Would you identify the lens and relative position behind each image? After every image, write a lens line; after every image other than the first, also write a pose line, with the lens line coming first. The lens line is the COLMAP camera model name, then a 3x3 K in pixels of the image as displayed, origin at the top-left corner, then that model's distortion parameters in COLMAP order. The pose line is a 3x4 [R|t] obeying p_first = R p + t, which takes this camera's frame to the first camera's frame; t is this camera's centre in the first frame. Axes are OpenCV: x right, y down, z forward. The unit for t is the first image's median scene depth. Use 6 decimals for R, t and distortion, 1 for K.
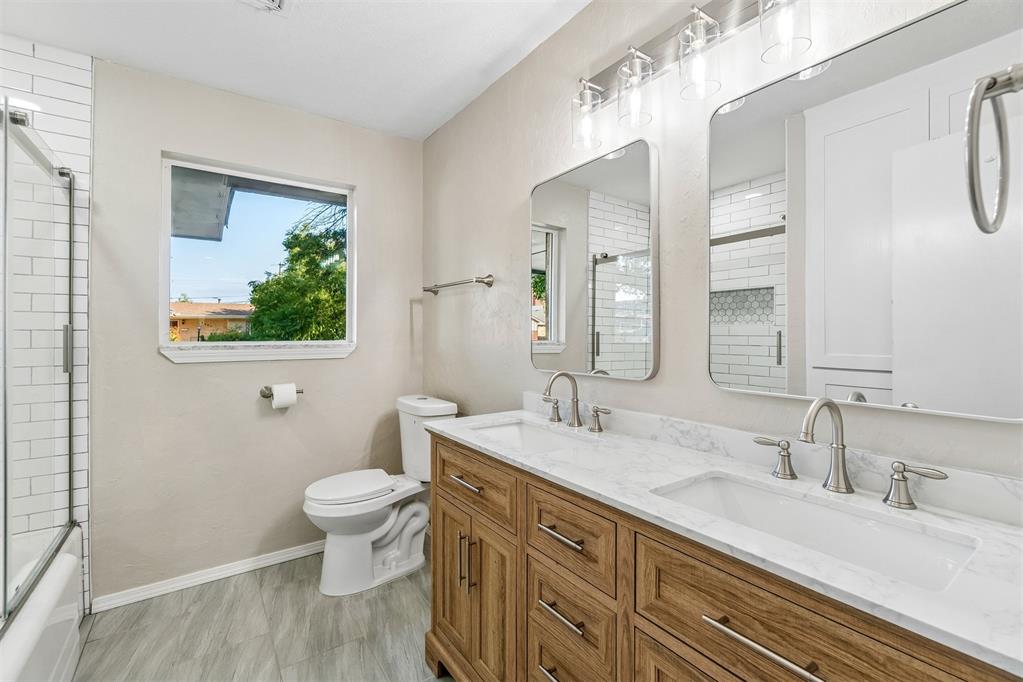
lens RADIAL K [[440.9, 0, 514.4], [0, 440.9, 337.5], [0, 0, 1]] dist [0.001448, 0.000761]
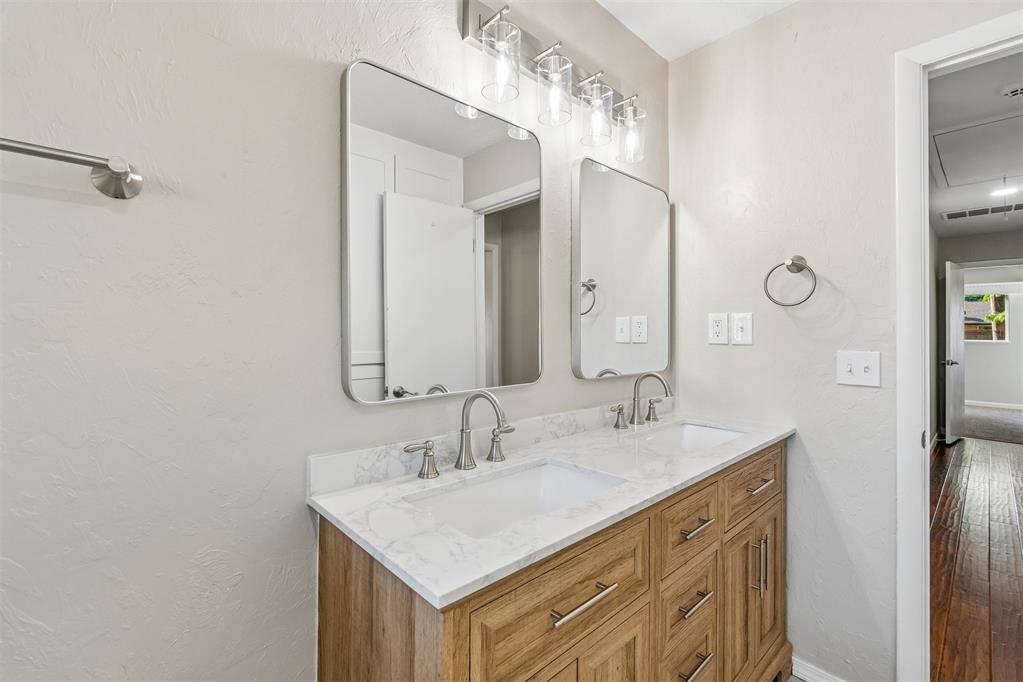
lens RADIAL K [[440.9, 0, 512.3], [0, 440.9, 336.0], [0, 0, 1]] dist [0.001448, 0.000761]
pose [[-0.123203, -0.006848, 0.992358, -0.602419], [0.001713, 0.999973, 0.007114, -0.015252], [-0.992380, 0.002577, -0.123188, 1.064116]]
